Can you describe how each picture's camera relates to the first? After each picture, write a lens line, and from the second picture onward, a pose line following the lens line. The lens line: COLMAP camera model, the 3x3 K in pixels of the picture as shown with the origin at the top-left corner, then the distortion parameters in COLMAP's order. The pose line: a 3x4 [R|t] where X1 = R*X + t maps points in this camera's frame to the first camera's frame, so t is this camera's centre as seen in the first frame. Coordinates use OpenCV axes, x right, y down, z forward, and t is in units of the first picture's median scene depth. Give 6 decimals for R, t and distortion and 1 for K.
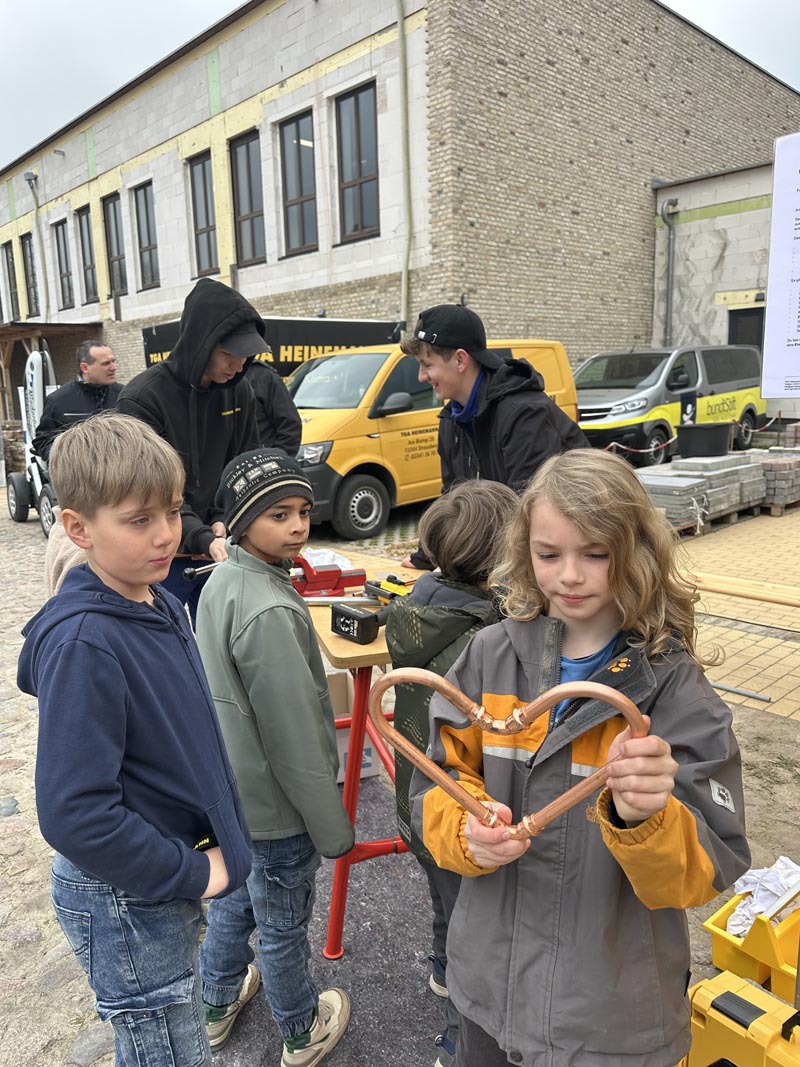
lens RADIAL K [[773.1, 0, 400.4], [0, 773.1, 532.6], [0, 0, 1]] dist [-0.000426, -0.000573]
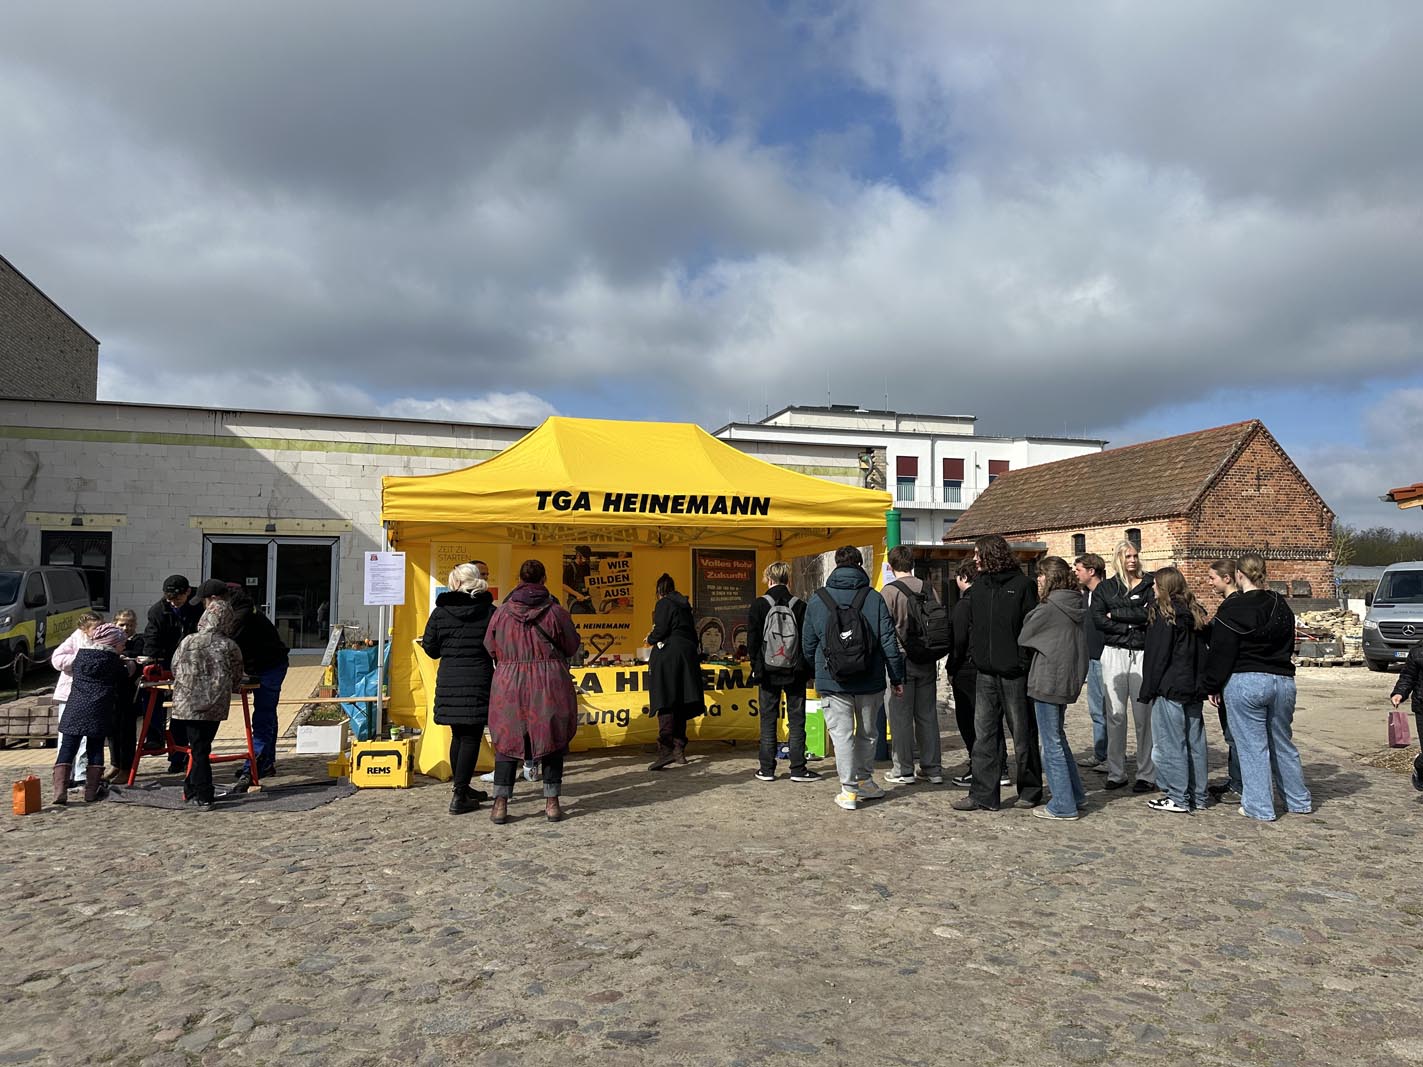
lens RADIAL K [[999.2, 0, 712.3], [0, 999.2, 534.6], [0, 0, 1]] dist [-0.006858, -0.002900]
pose [[0.446046, 0.088019, 0.890672, -0.327774], [0.153034, 0.972997, -0.172794, 0.067888], [-0.881830, 0.213377, 0.420531, -0.289982]]
